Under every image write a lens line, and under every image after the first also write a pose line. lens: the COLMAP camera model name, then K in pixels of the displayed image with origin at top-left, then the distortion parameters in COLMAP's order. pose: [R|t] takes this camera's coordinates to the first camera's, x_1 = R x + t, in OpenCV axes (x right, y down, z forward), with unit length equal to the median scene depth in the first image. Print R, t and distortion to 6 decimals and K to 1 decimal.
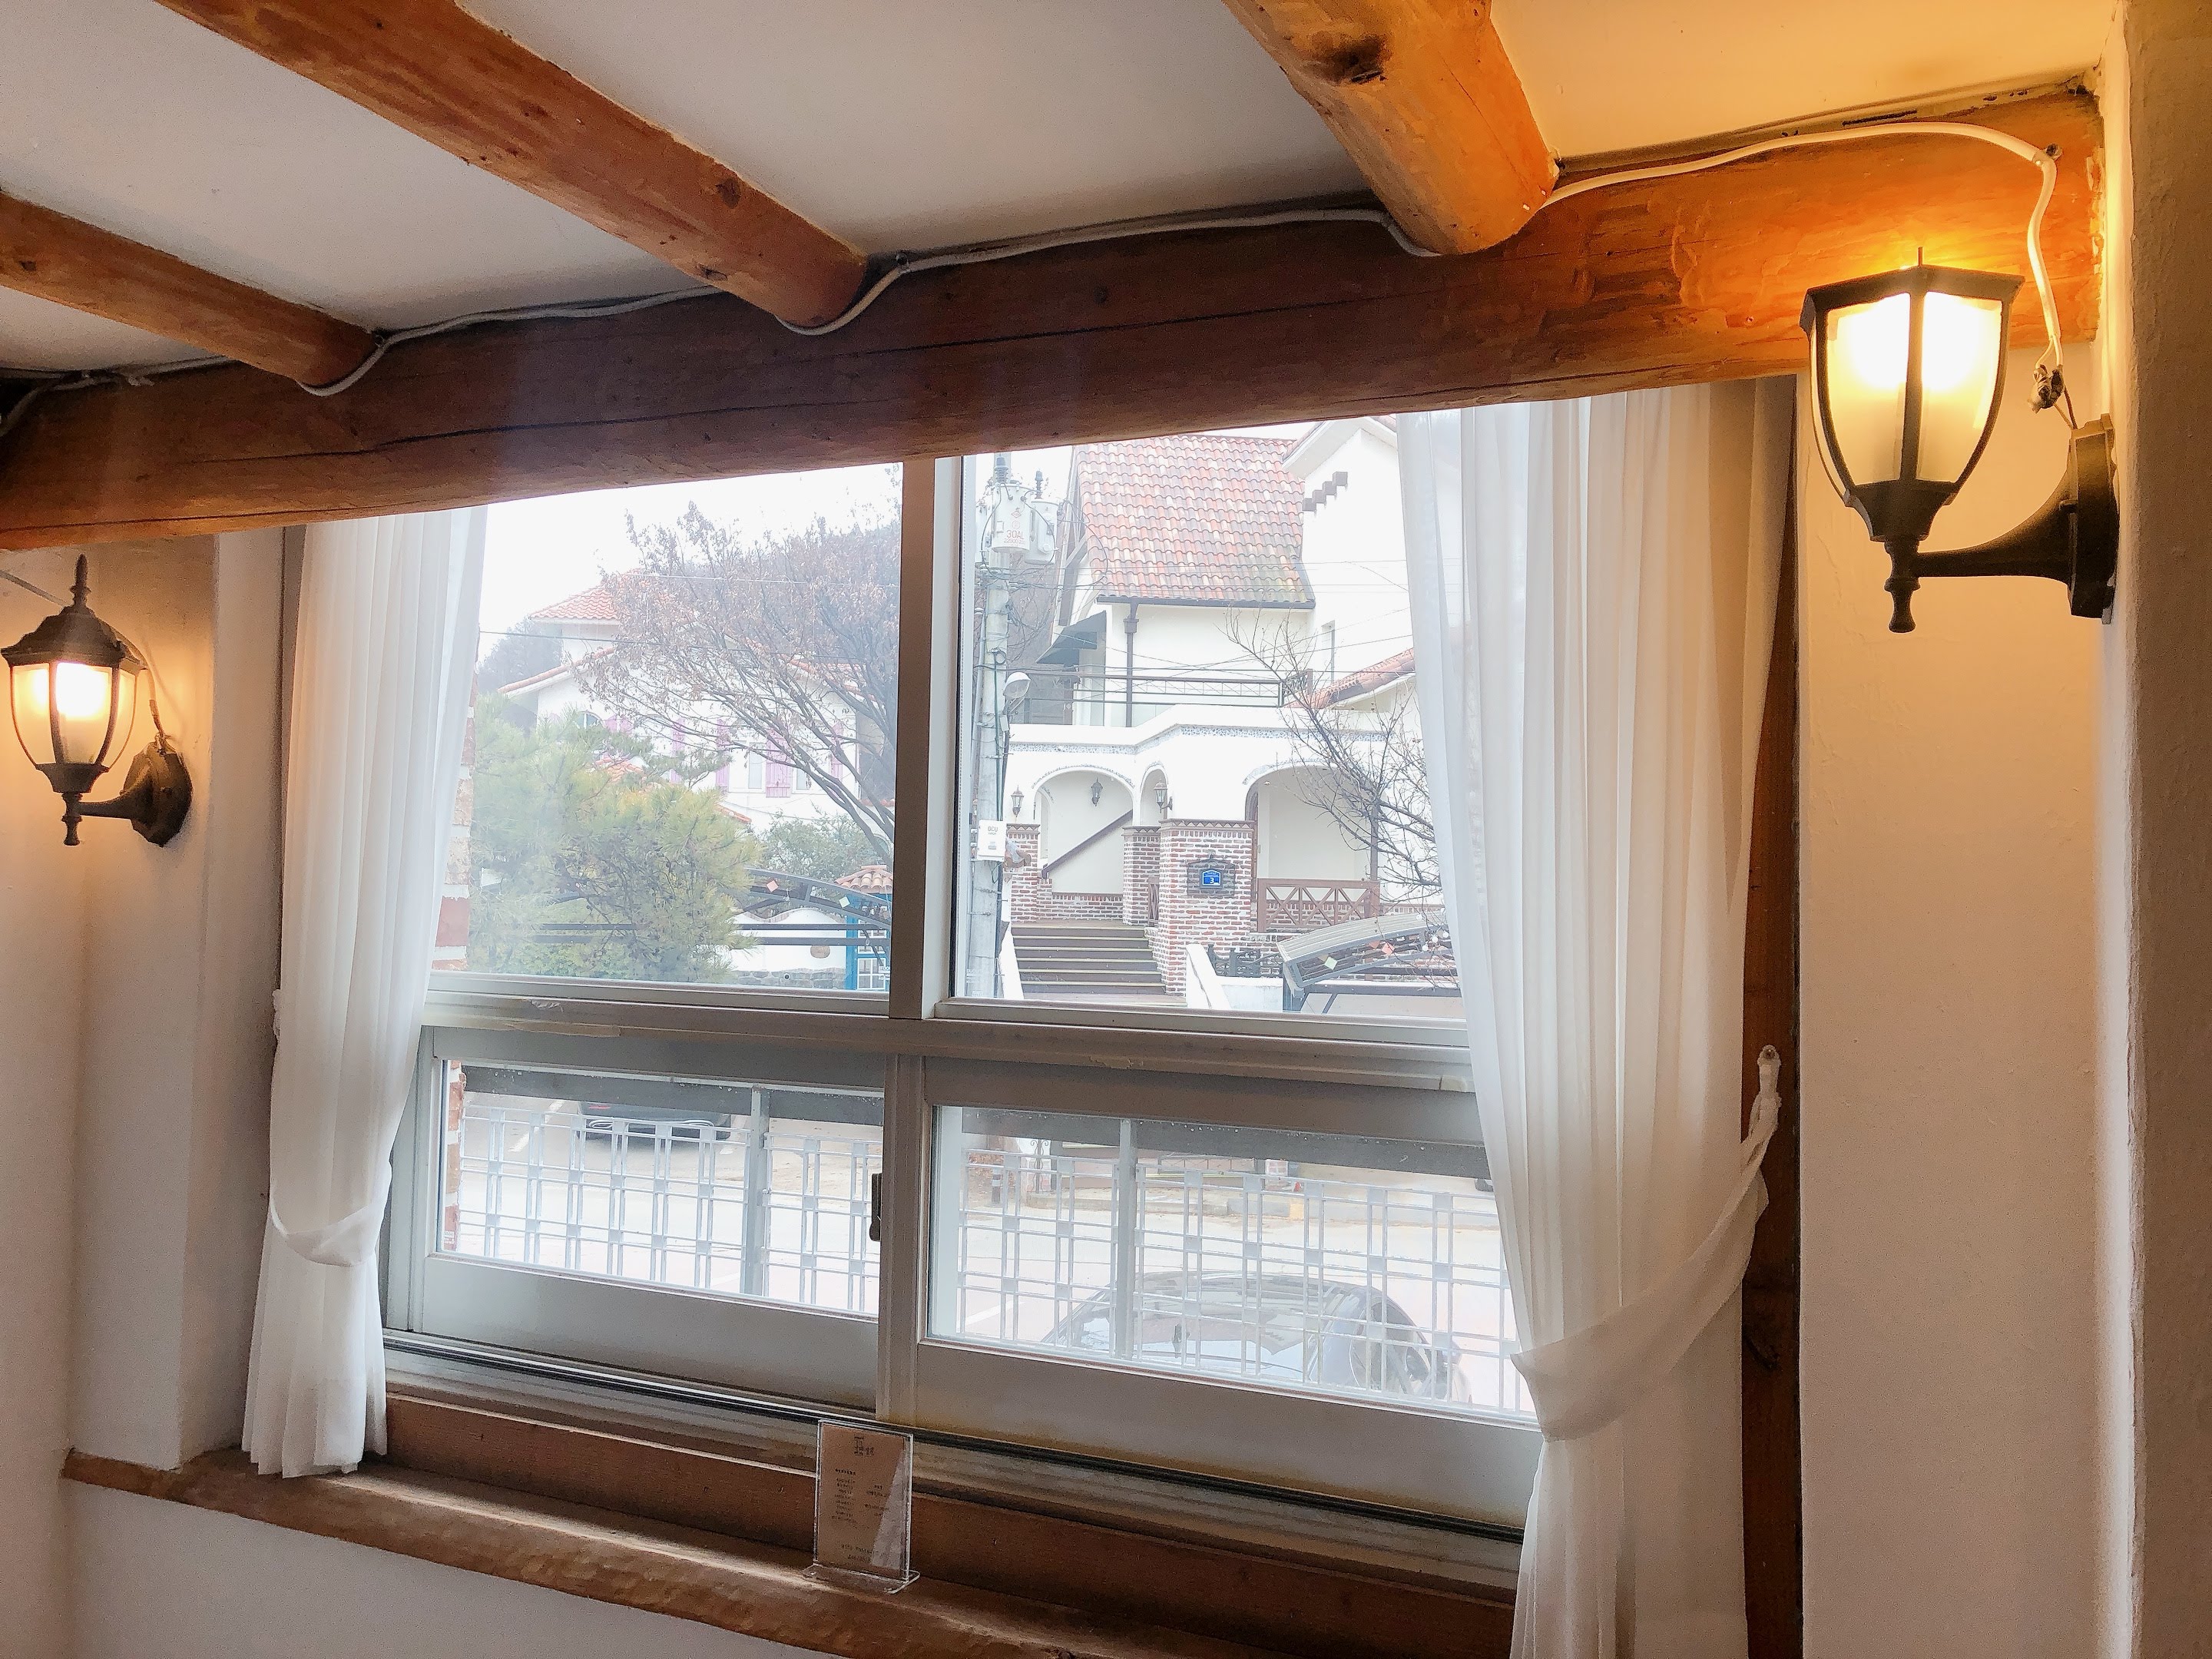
lens RADIAL K [[1784.6, 0, 1107.1], [0, 1784.6, 825.2], [0, 0, 1]] dist [0.002901, -0.005963]
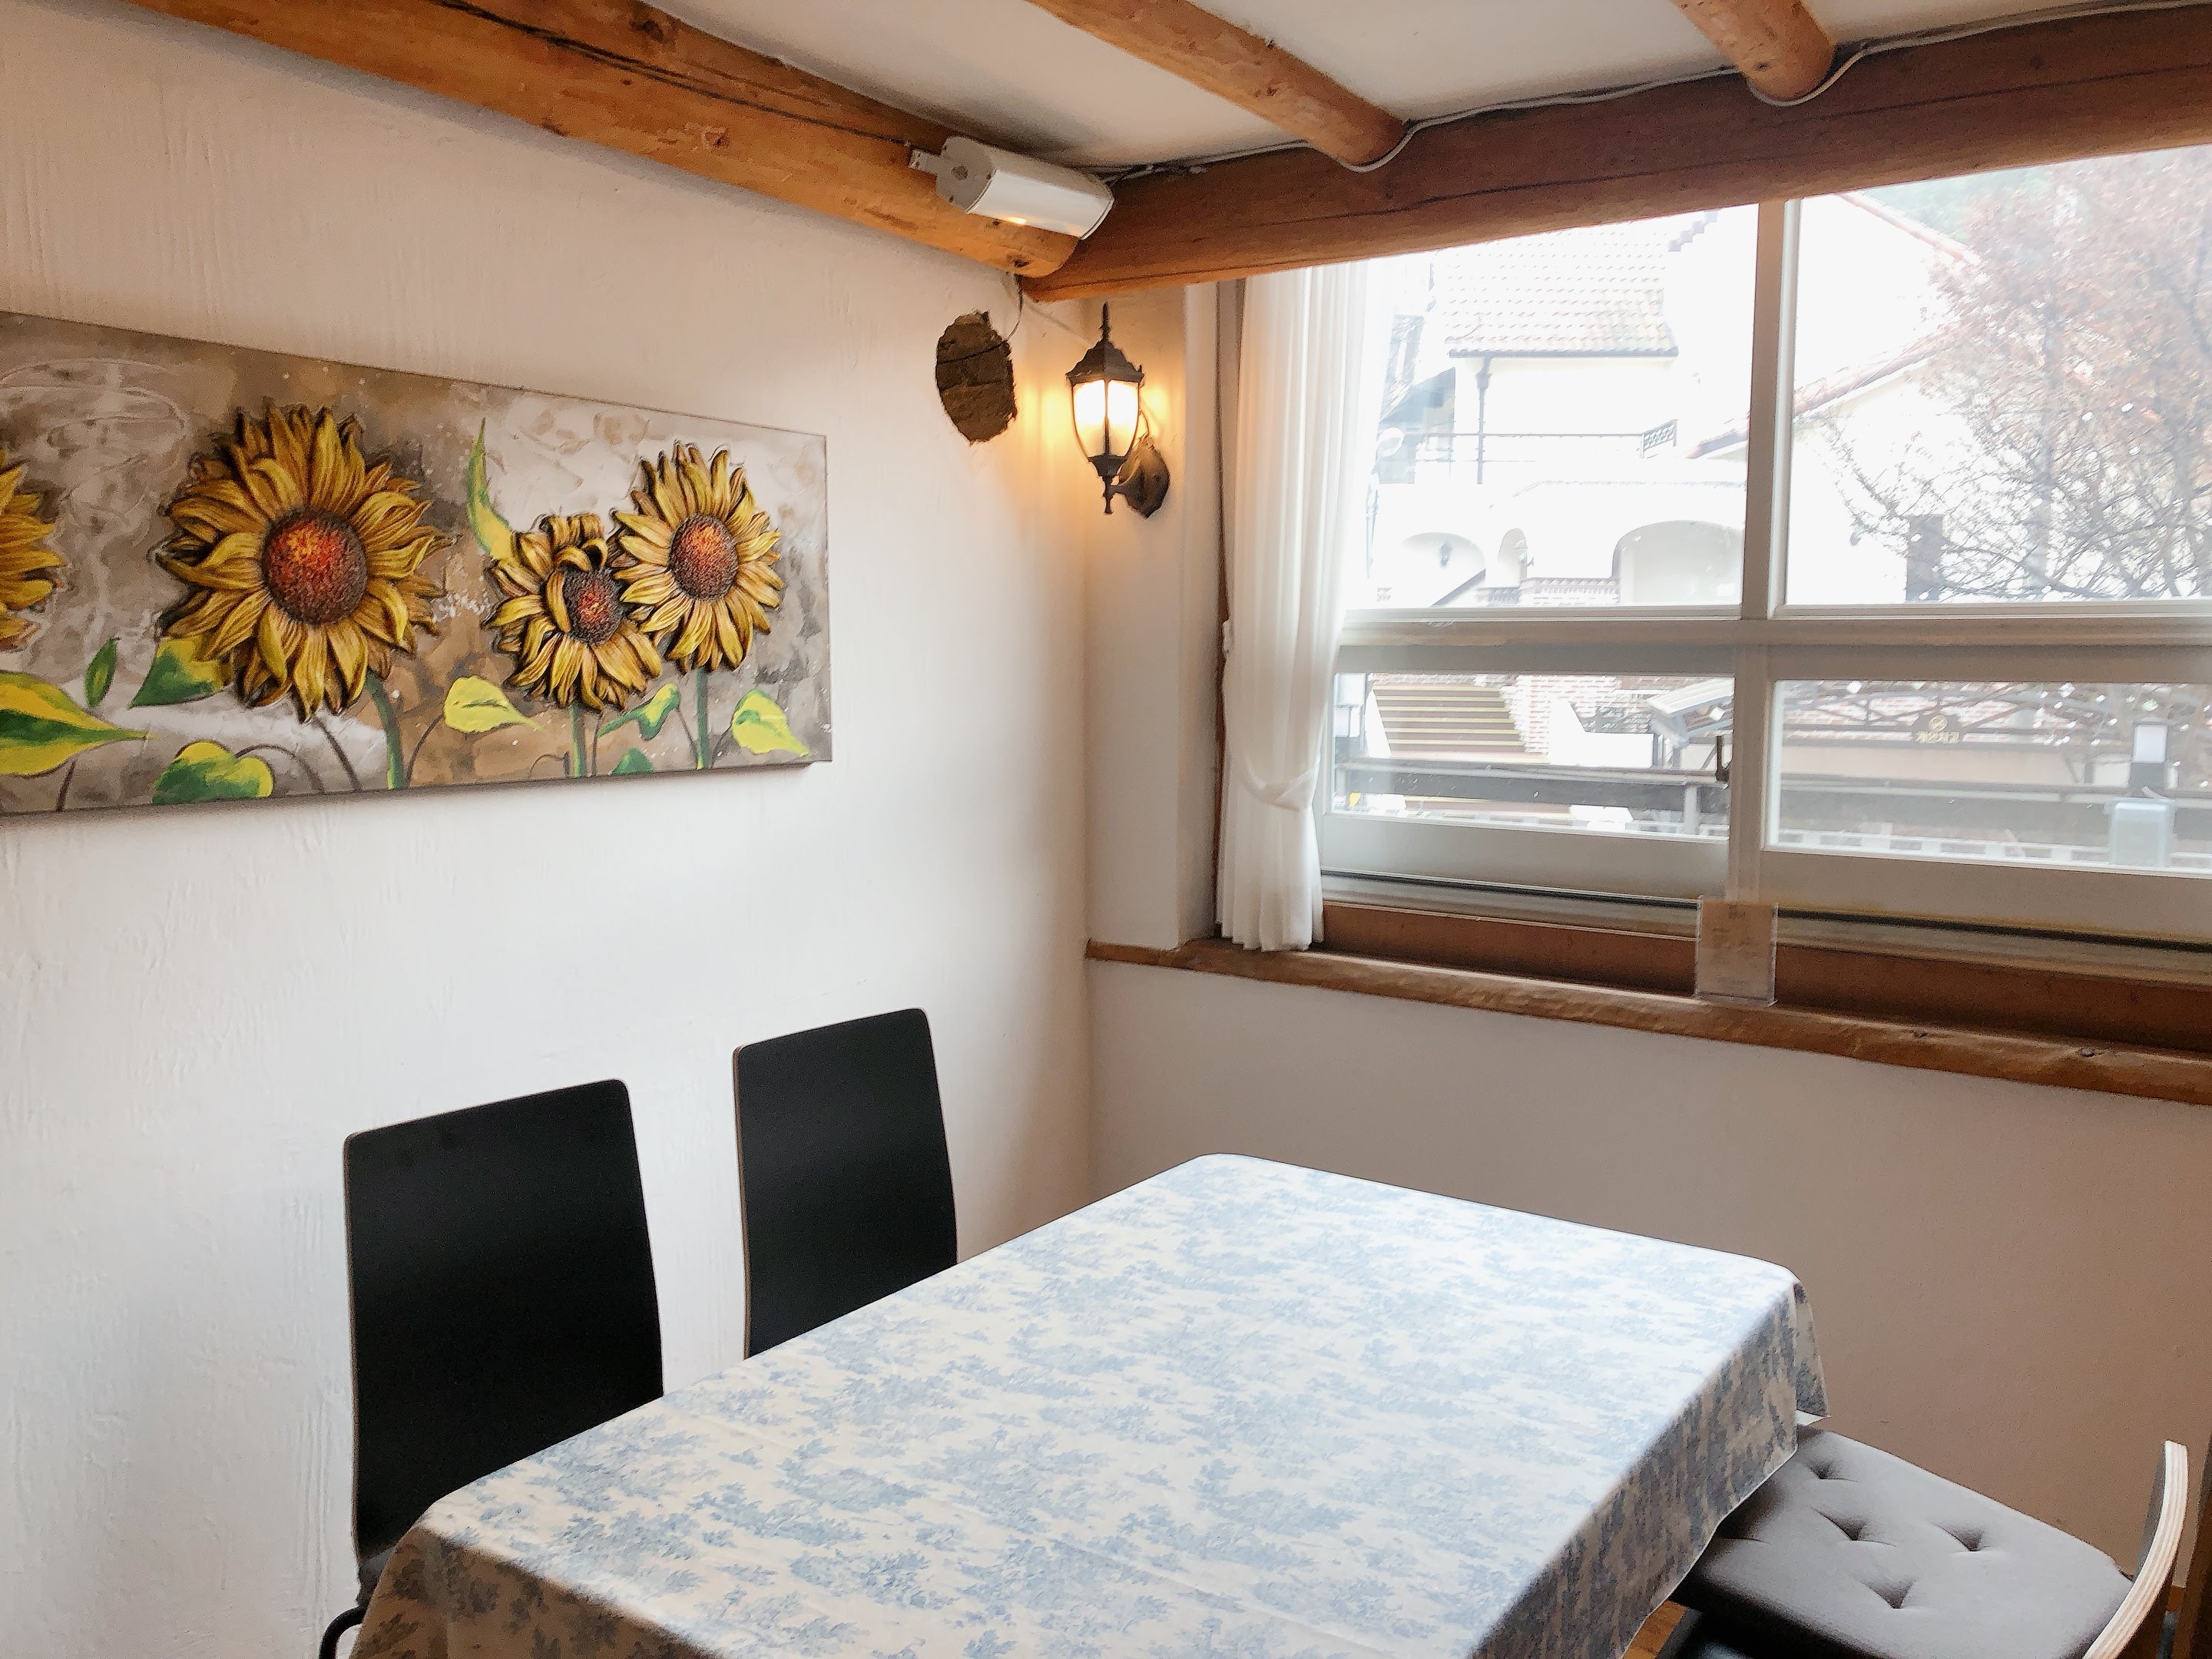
lens RADIAL K [[1784.6, 0, 1049.1], [0, 1784.6, 849.4], [0, 0, 1]] dist [0.002901, -0.005963]
pose [[0.980775, 0.014502, -0.194603, -0.344752], [0.012446, 0.990556, 0.136544, 0.081182], [0.194745, -0.136341, 0.971332, -0.425386]]
